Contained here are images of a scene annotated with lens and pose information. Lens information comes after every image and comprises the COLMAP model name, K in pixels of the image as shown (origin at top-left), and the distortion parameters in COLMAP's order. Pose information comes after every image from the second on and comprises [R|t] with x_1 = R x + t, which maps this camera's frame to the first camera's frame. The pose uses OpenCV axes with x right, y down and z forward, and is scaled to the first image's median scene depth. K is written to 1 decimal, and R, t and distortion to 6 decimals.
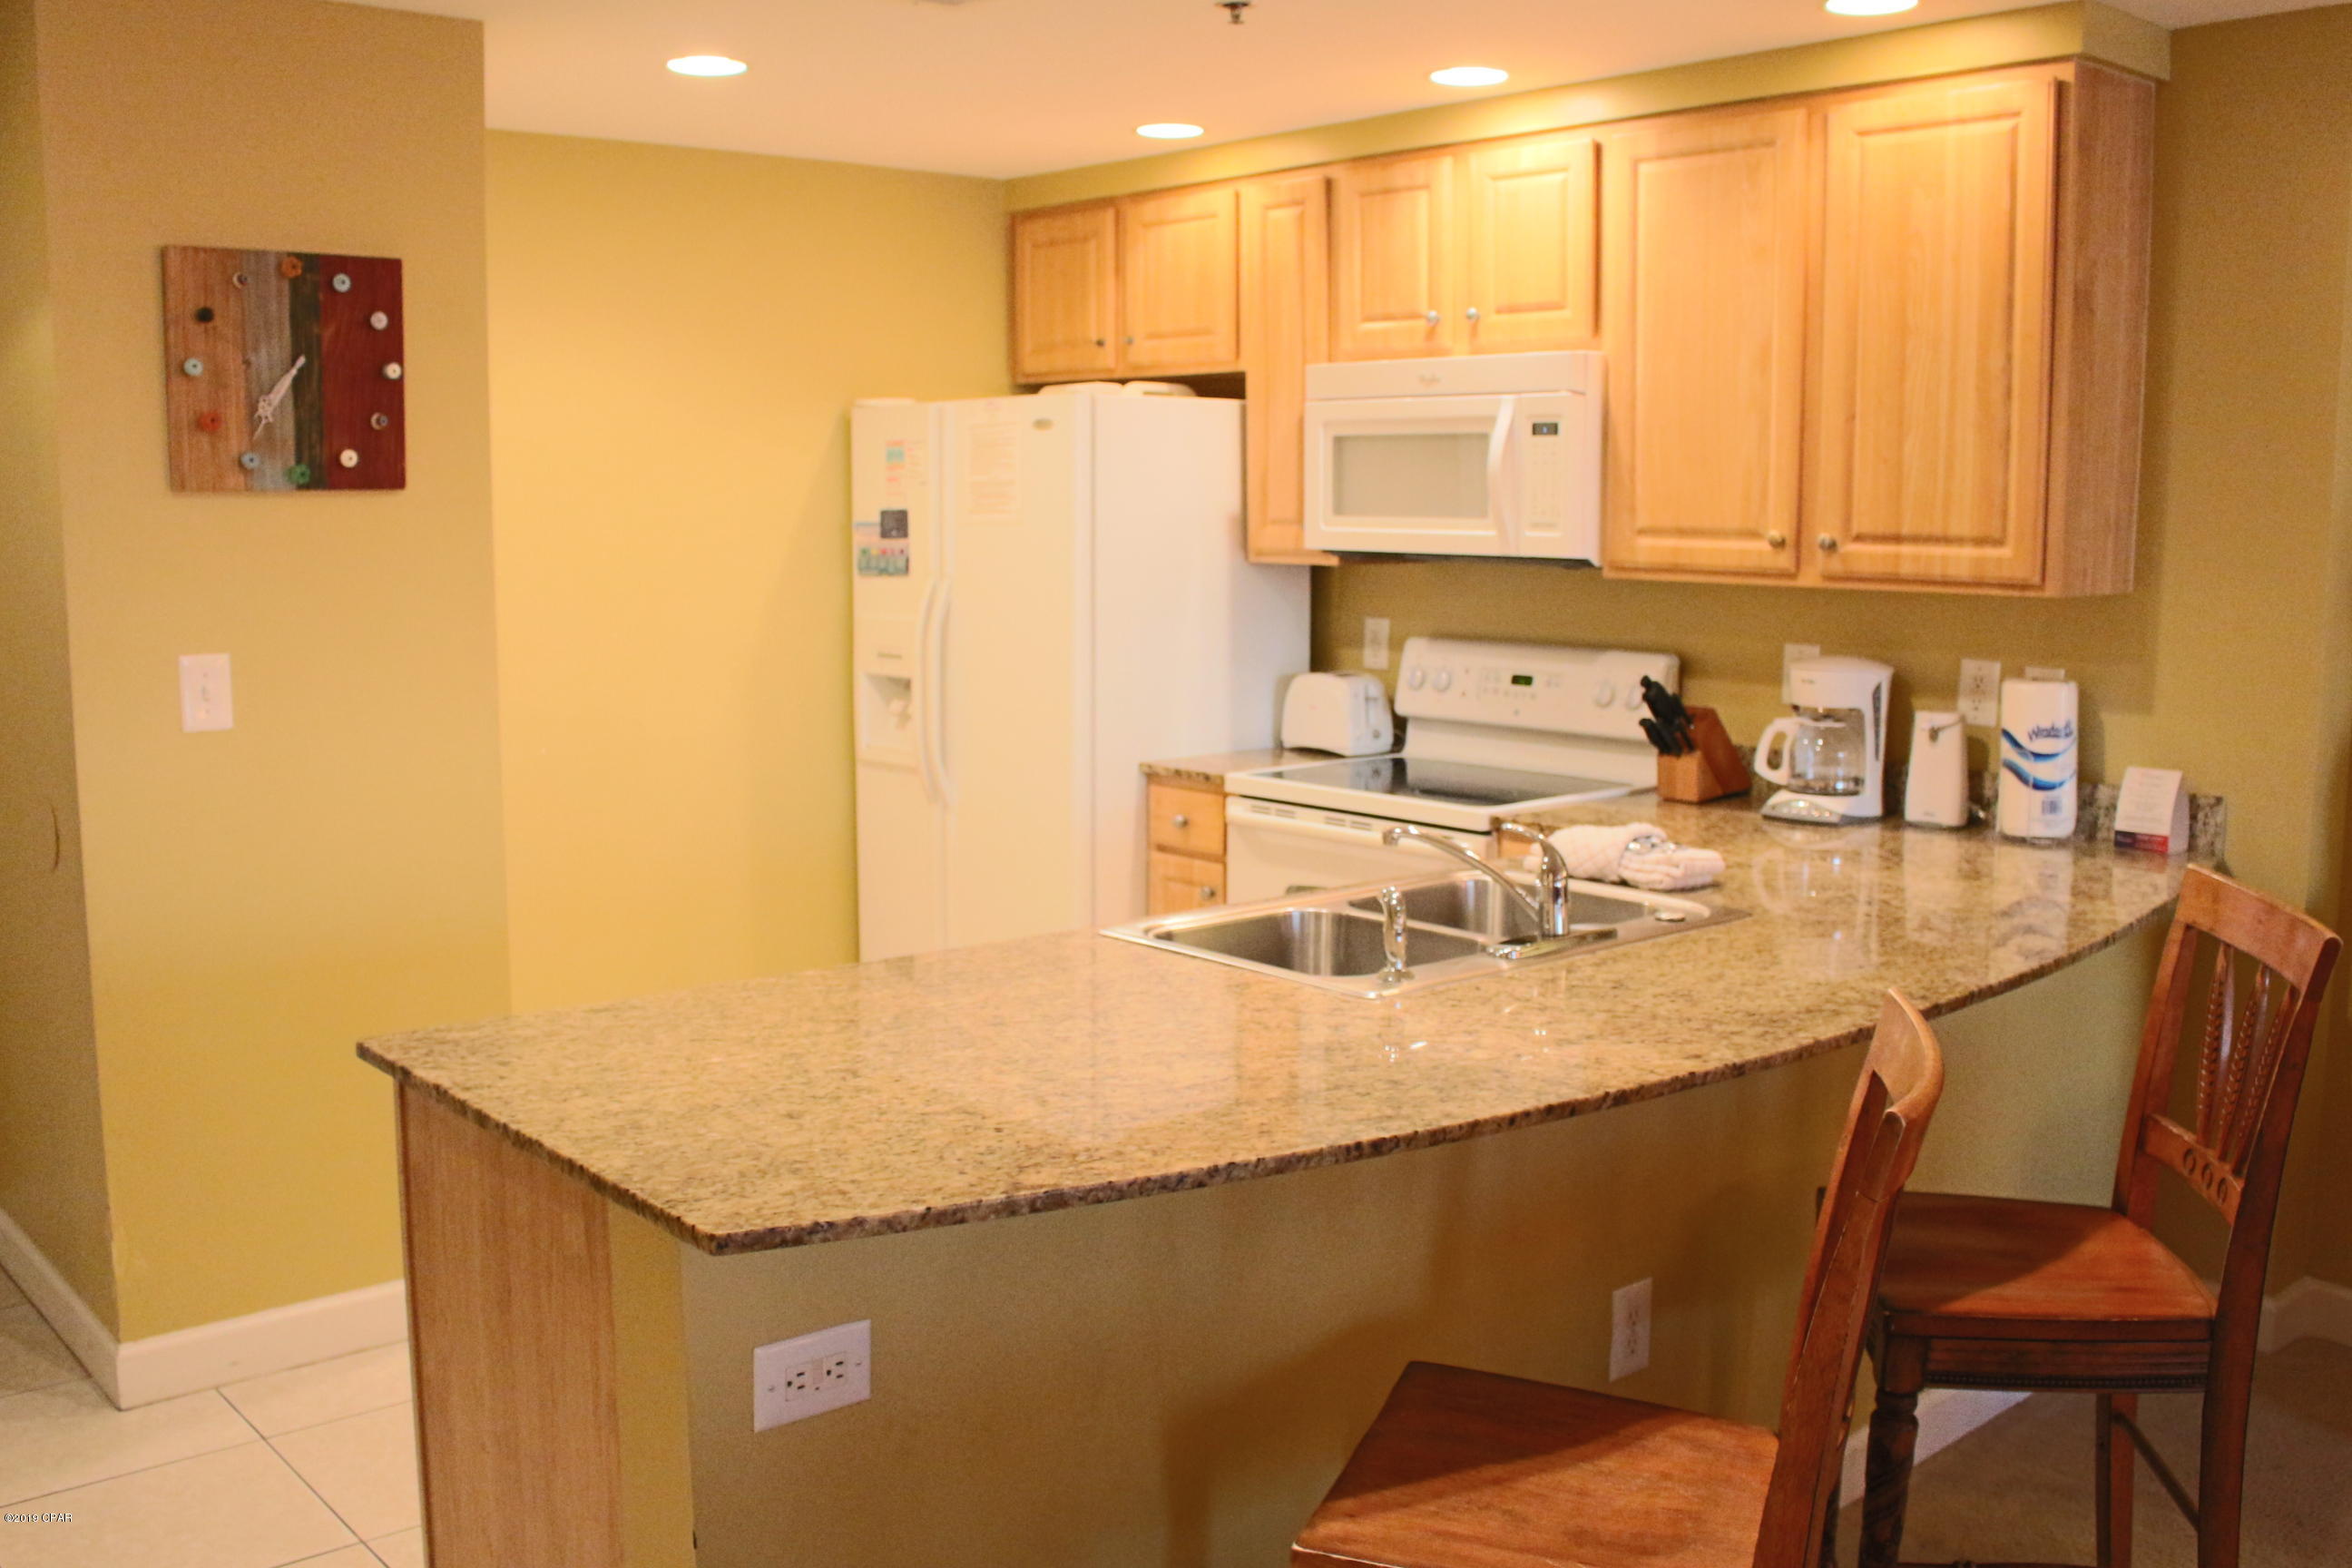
lens RADIAL K [[2170.1, 0, 1185.6], [0, 2170.1, 787.8], [0, 0, 1]] dist [-0.146653, 0.117178]
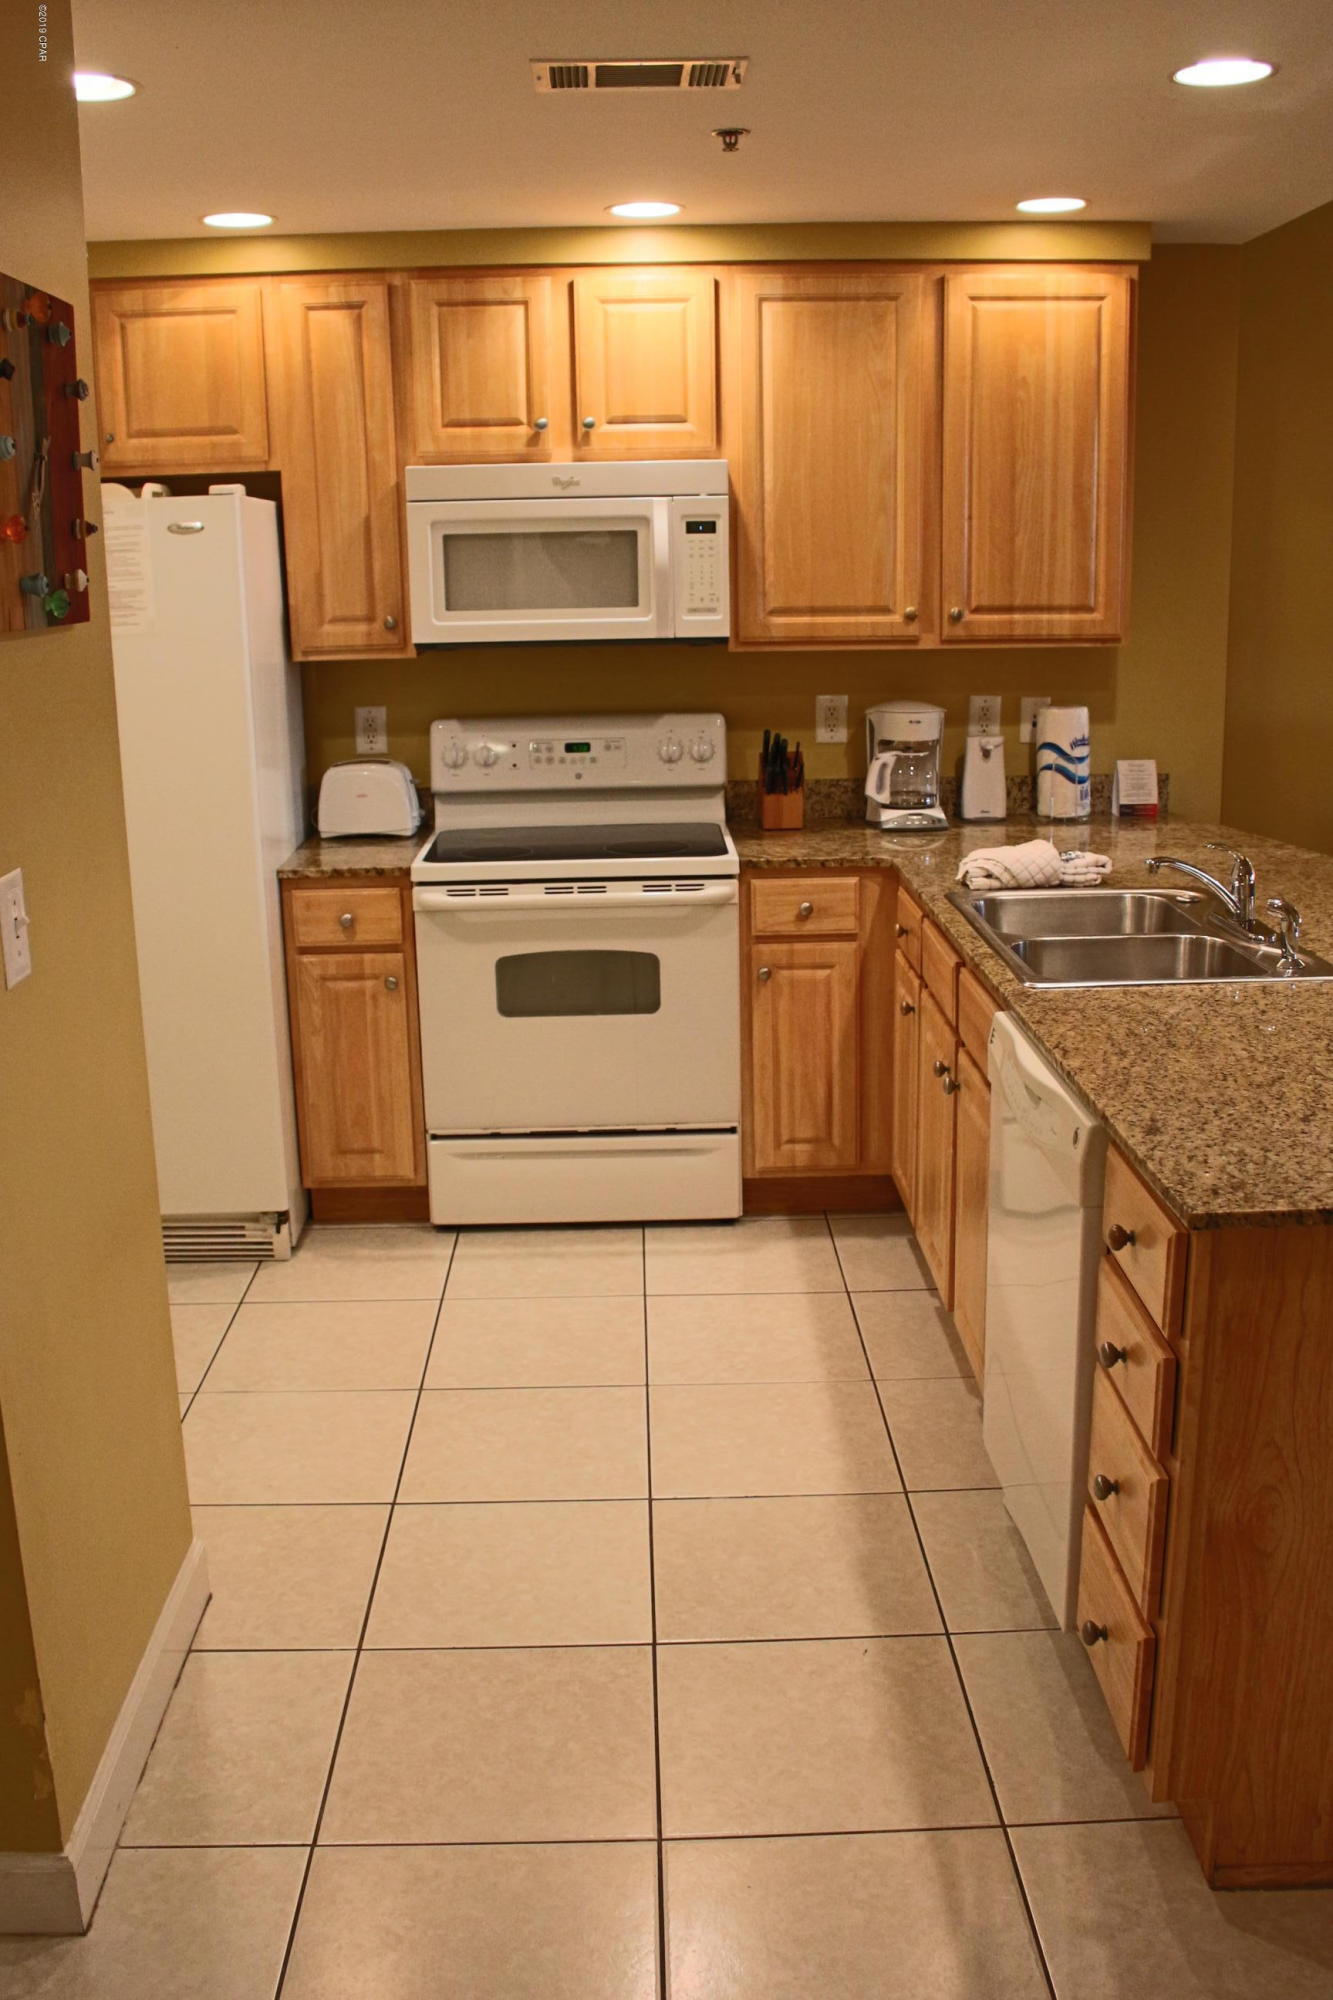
lens RADIAL K [[1845.3, 0, 656.6], [0, 1845.3, 985.7], [0, 0, 1]] dist [-0.146653, 0.117178]
pose [[0.643003, -0.189912, 0.741944, -0.671467], [0.123038, 0.981800, 0.144676, -0.073710], [-0.755916, -0.001740, 0.654666, 0.394441]]
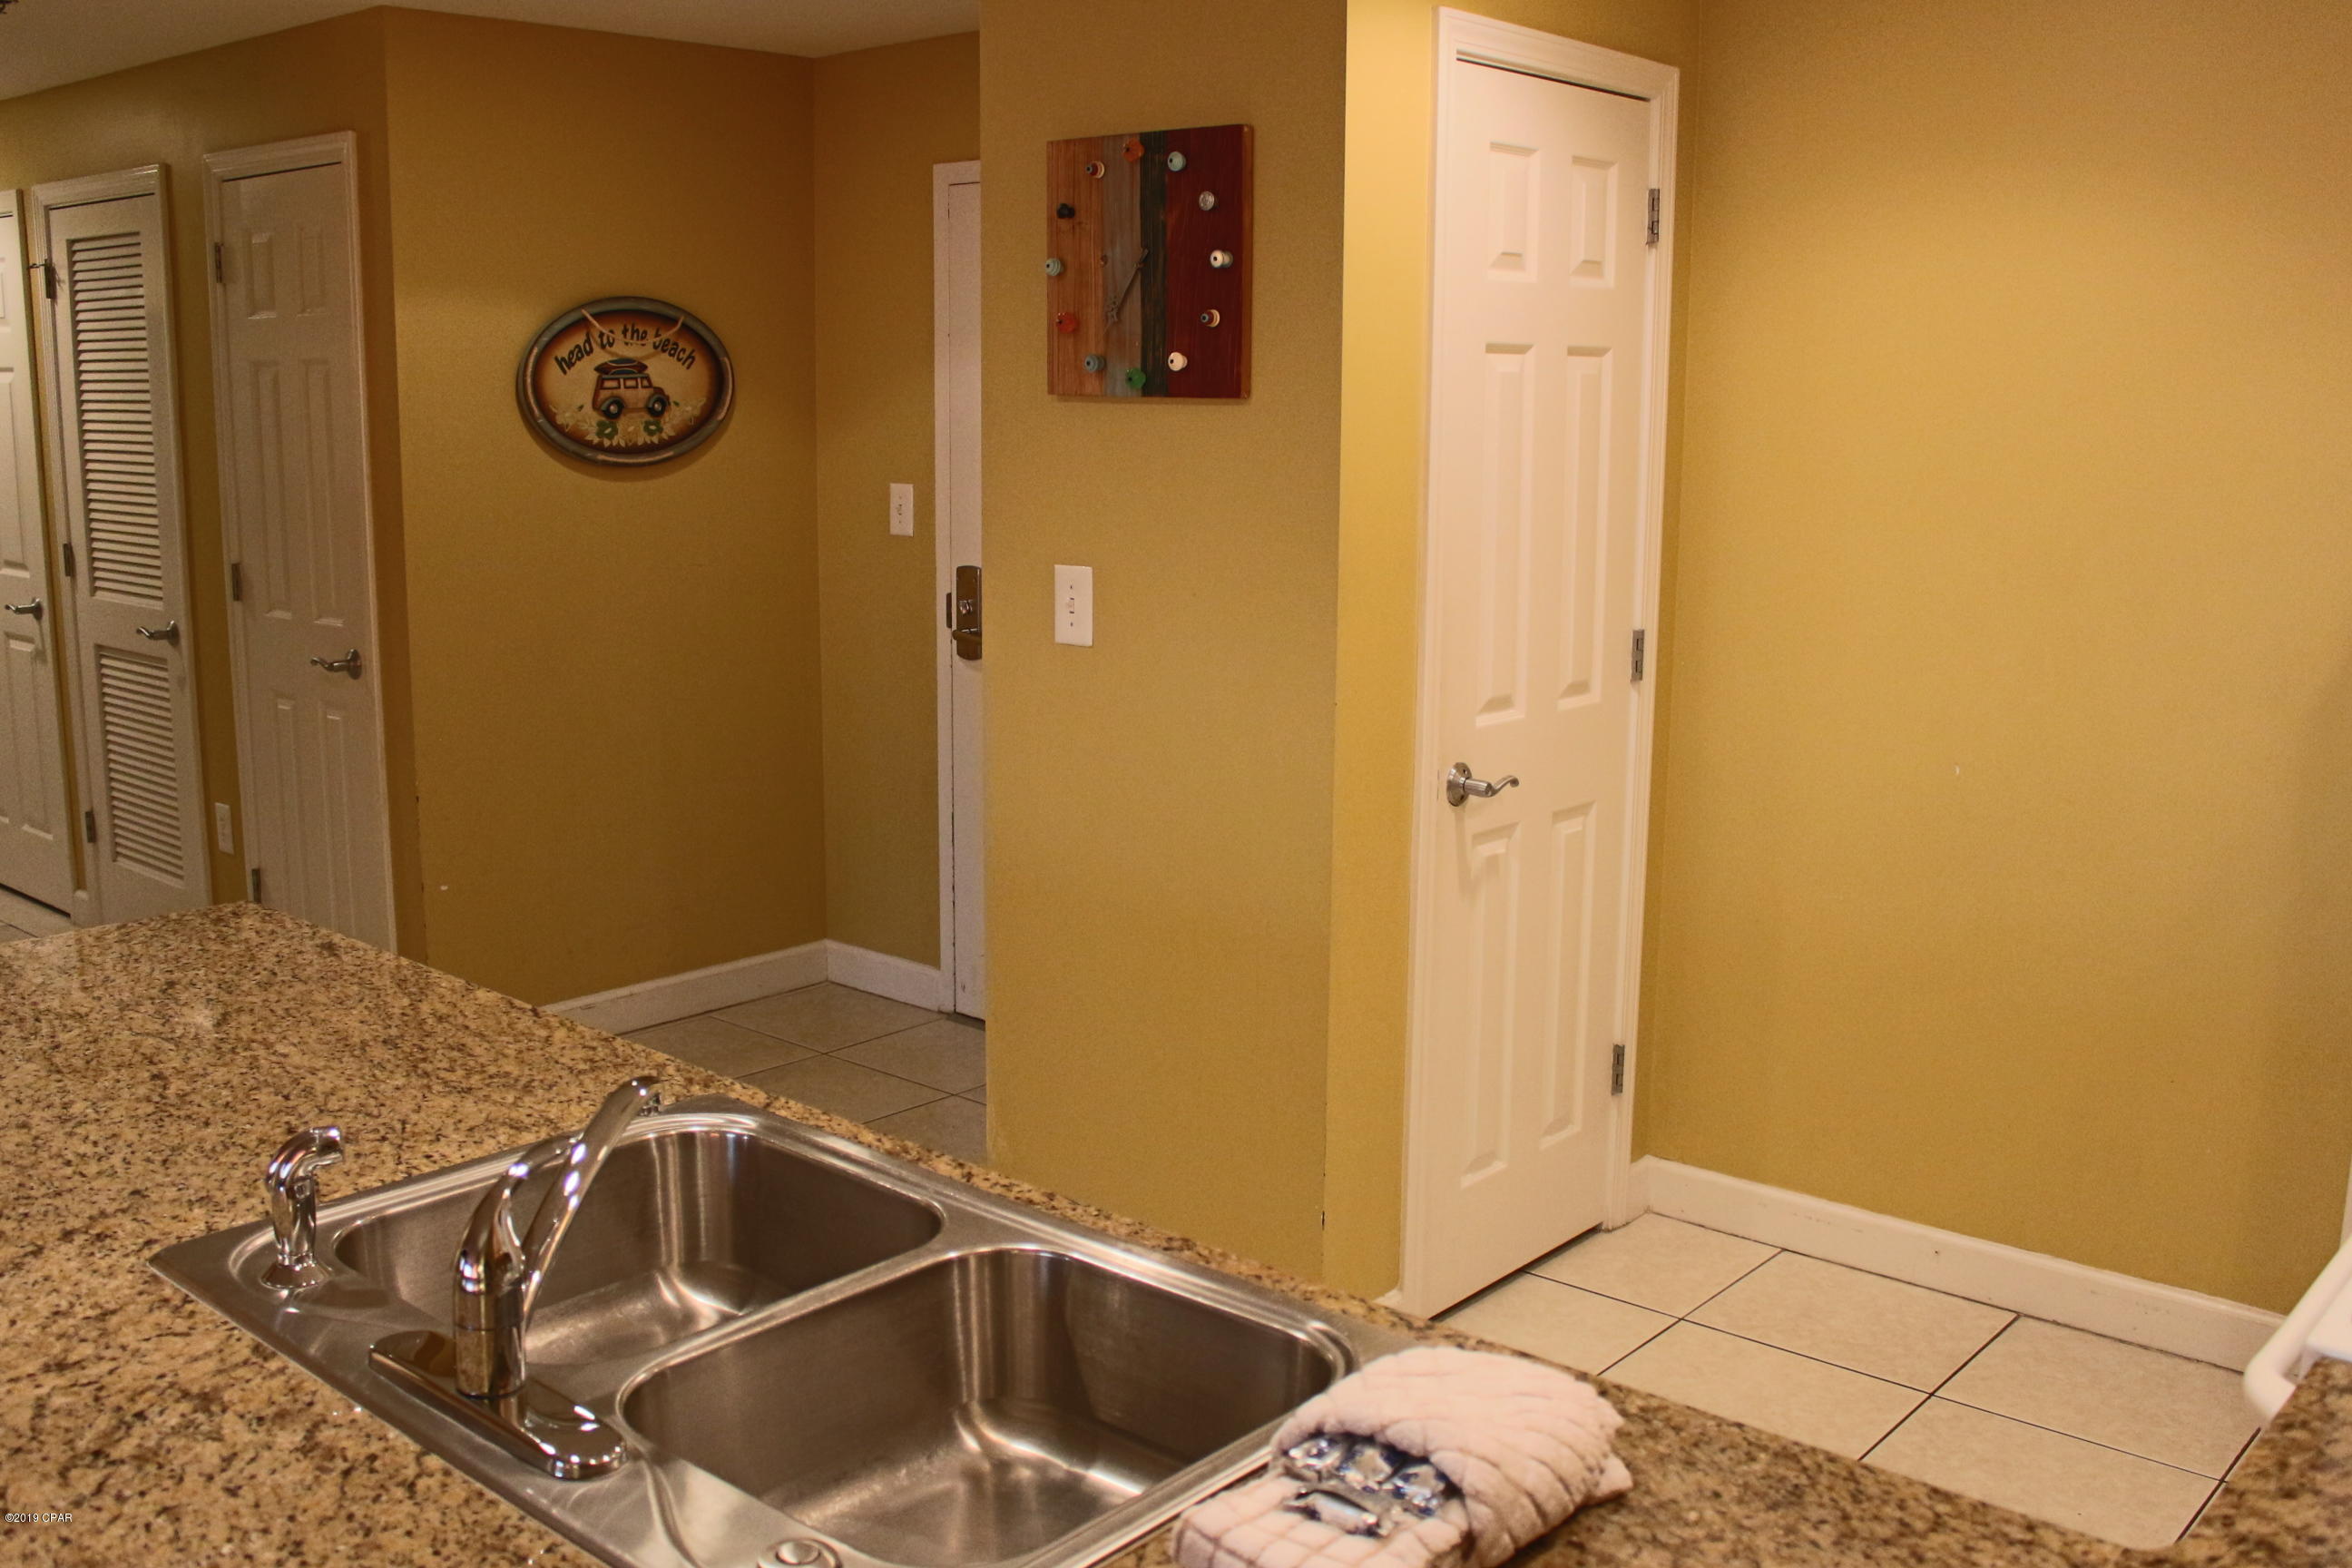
lens RADIAL K [[2170.1, 0, 1185.6], [0, 2170.1, 787.8], [0, 0, 1]] dist [-0.146653, 0.117178]
pose [[0.141791, 0.181913, -0.973038, 0.453005], [-0.142695, 0.976459, 0.161759, -0.113650], [0.979558, 0.115912, 0.164412, 0.779043]]
